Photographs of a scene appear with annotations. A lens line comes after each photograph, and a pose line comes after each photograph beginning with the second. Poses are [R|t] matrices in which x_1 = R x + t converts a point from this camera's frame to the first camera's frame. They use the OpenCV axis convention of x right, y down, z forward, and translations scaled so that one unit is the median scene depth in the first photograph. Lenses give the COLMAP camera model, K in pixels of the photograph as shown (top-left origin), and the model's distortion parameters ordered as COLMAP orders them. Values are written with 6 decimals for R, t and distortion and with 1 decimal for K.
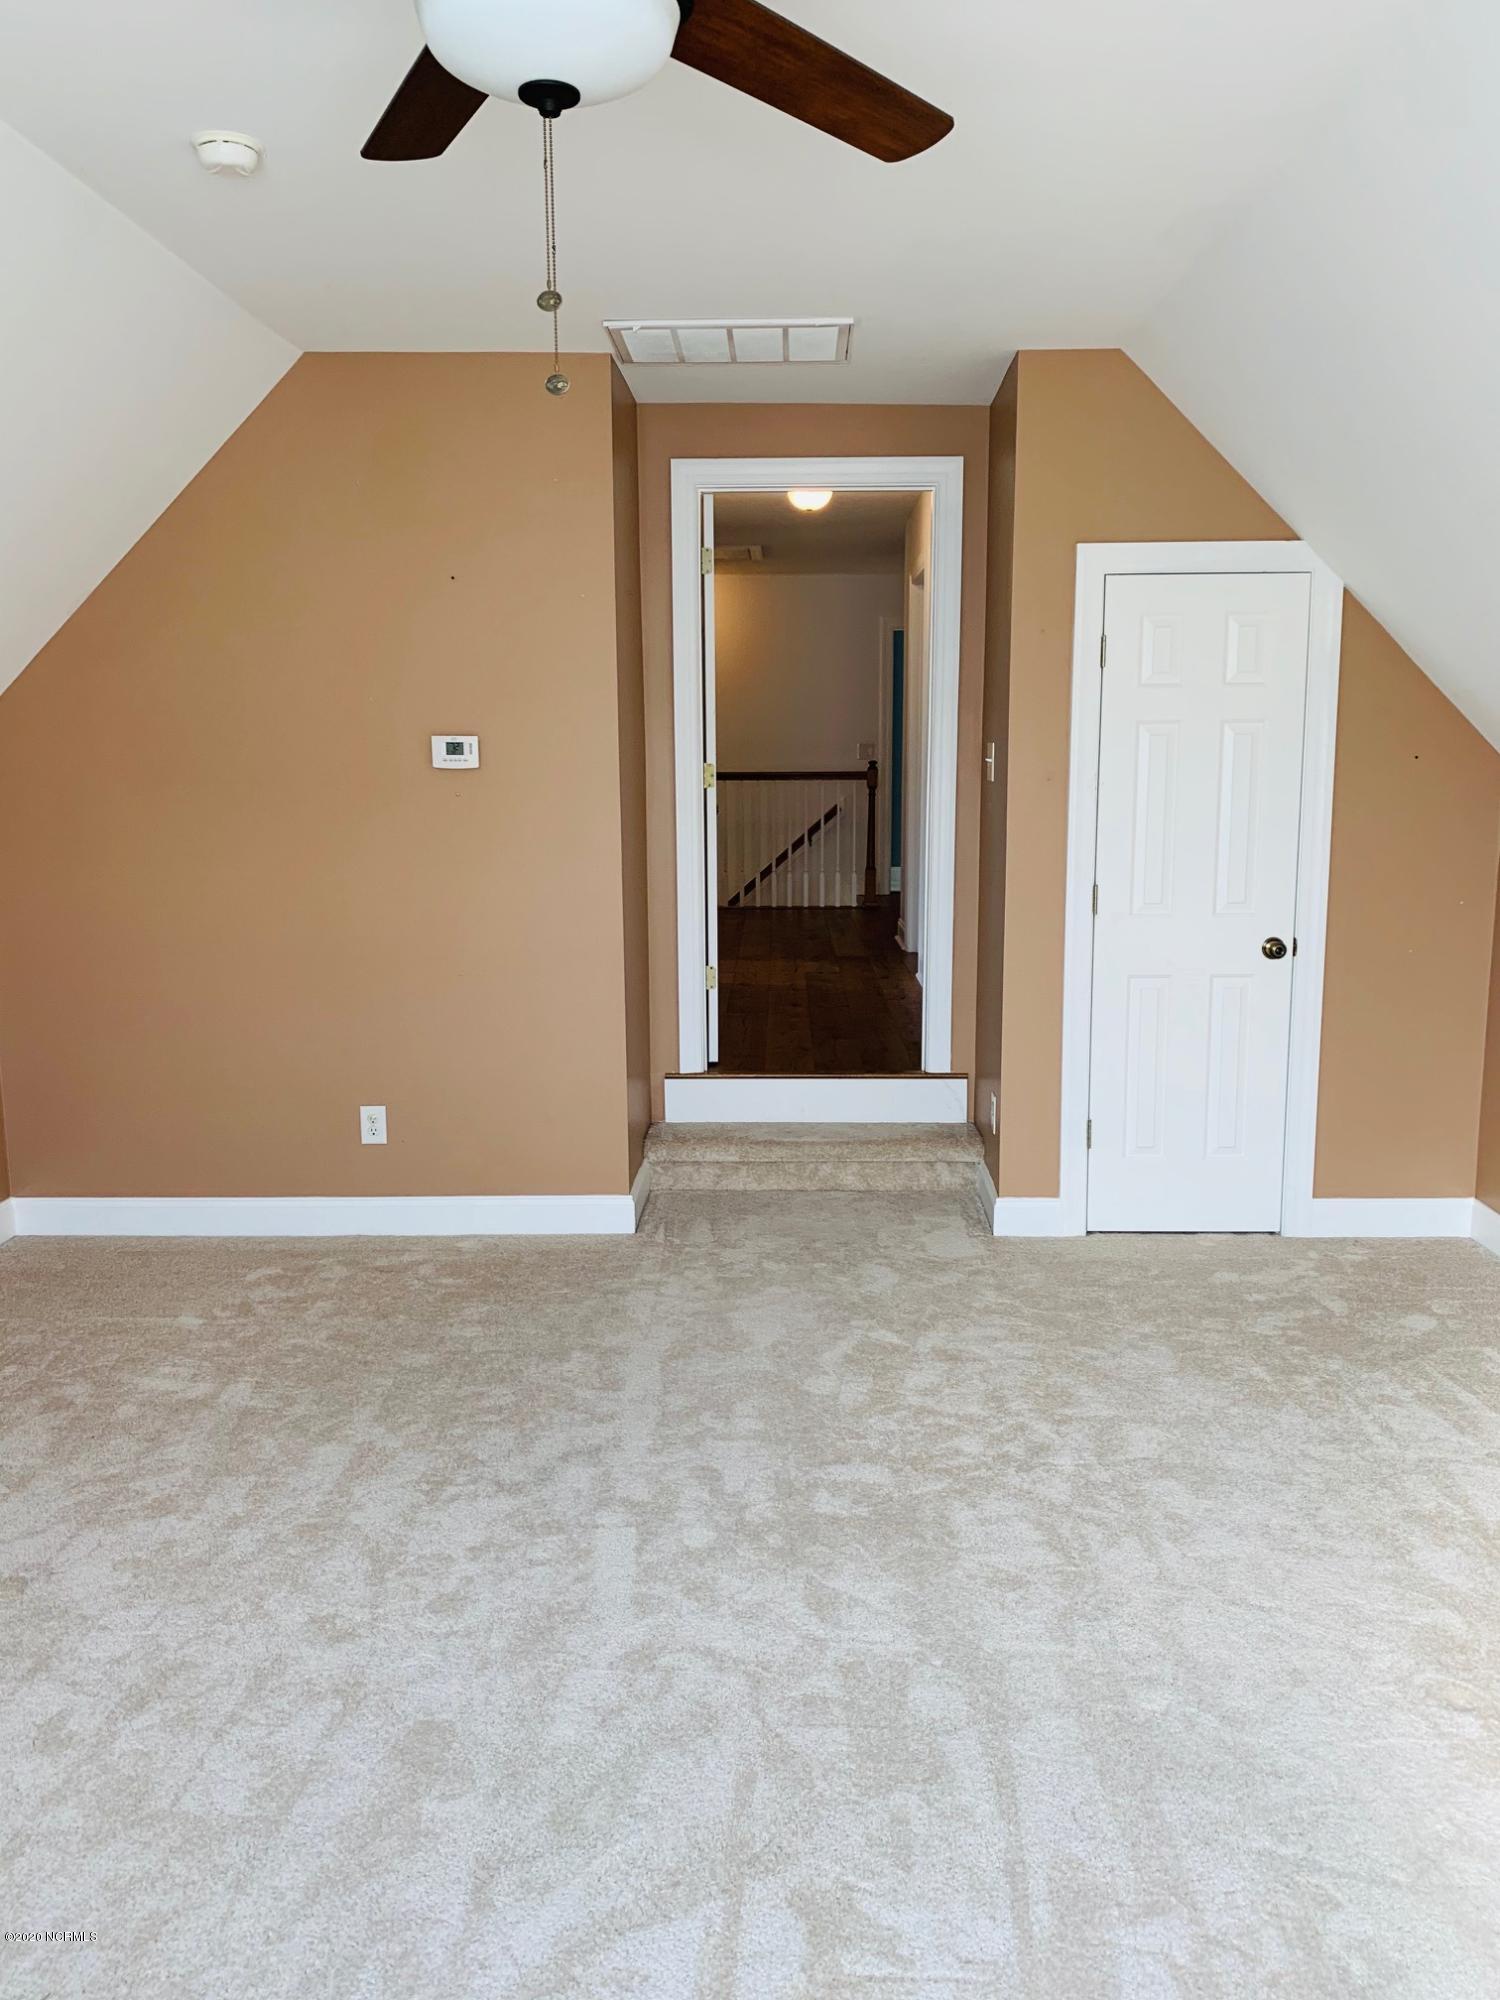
lens RADIAL K [[1528.0, 0, 750.0], [0, 1528.0, 1000.0], [0, 0, 1]] dist [0.098370, -0.154378]
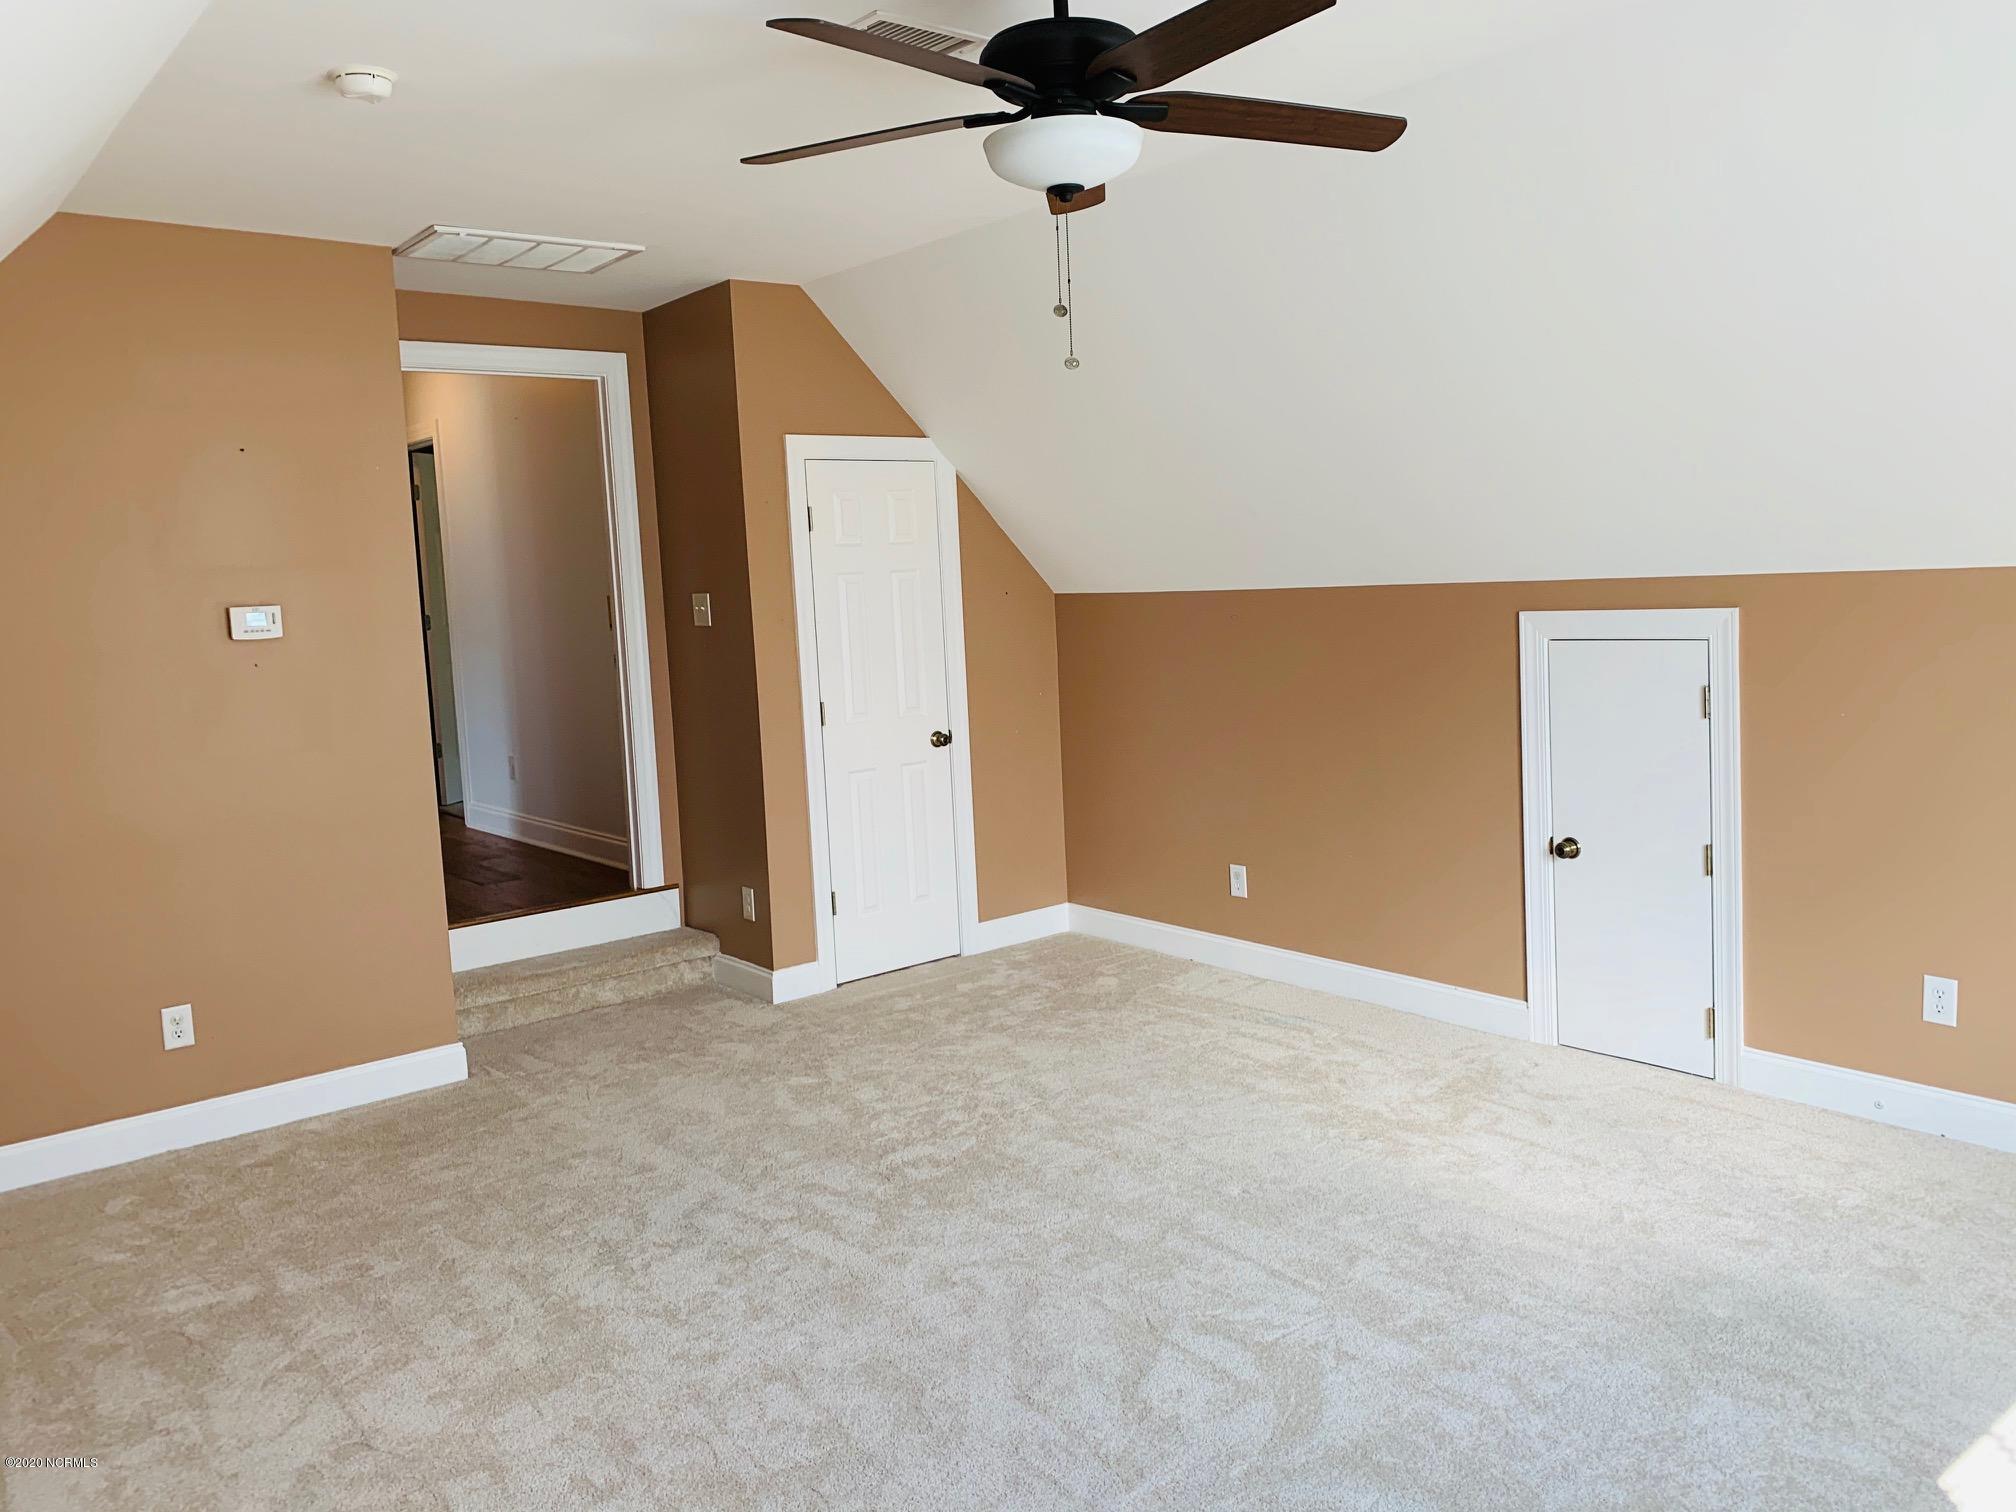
lens RADIAL K [[1540.2, 0, 1002.6], [0, 1540.2, 732.3], [0, 0, 1]] dist [0.098370, -0.154378]
pose [[0.765488, -0.095802, 0.636279, -0.522738], [0.148207, 0.988517, -0.029466, 0.008881], [-0.626150, 0.116857, 0.770896, -0.062646]]
